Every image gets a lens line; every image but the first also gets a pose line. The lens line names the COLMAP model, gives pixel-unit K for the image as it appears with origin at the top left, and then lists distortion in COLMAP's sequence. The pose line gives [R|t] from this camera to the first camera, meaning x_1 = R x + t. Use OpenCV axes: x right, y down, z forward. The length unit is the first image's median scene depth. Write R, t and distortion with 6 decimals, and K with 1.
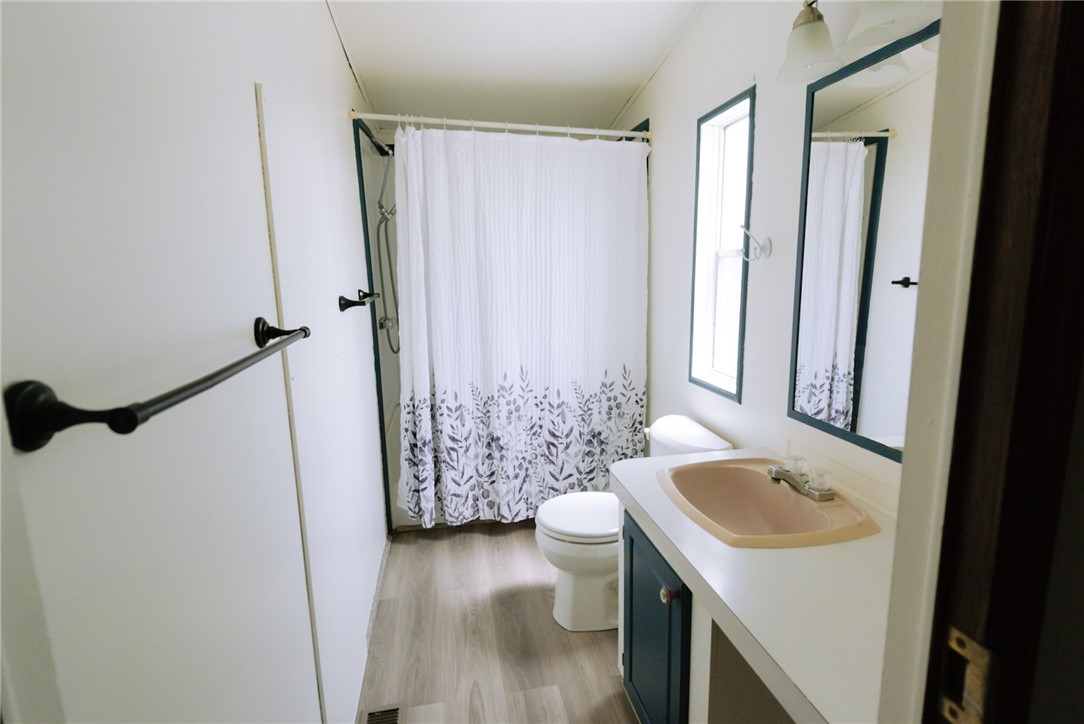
lens RADIAL K [[552.6, 0, 542.0], [0, 552.6, 362.0], [0, 0, 1]] dist [-0.000060, -0.000177]
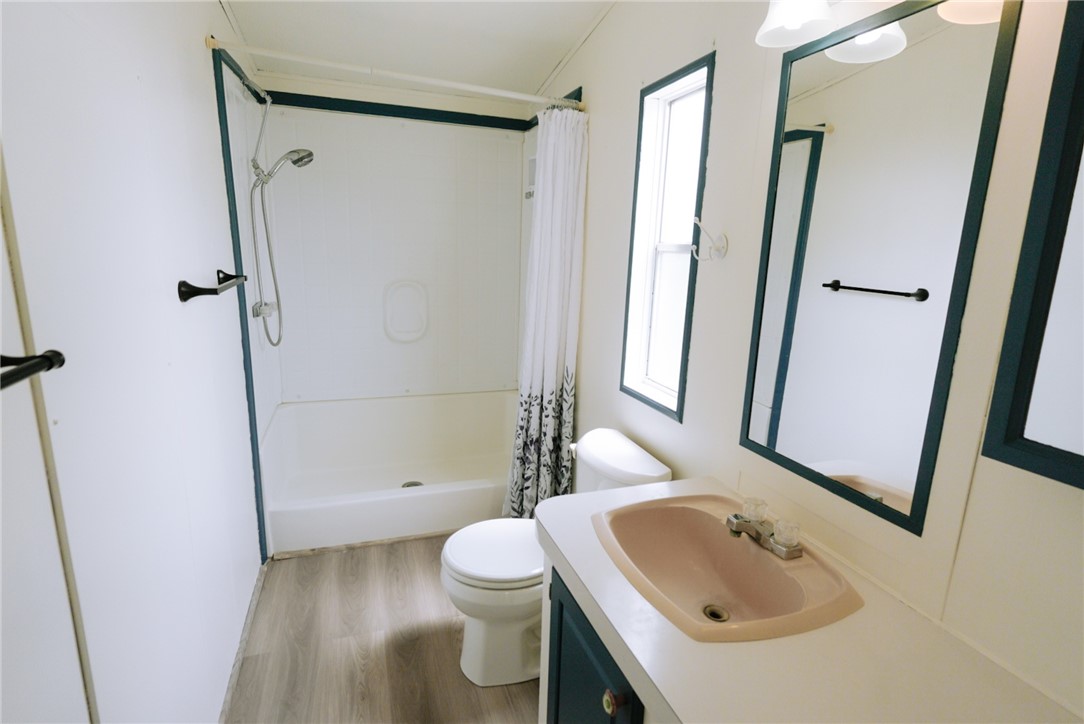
lens RADIAL K [[552.6, 0, 542.0], [0, 552.6, 362.0], [0, 0, 1]] dist [-0.000060, -0.000177]
pose [[0.987129, 0.018282, 0.158881, 0.000293], [-0.024144, 0.999094, 0.035044, -0.043312], [-0.158096, -0.038429, 0.986676, 0.163779]]
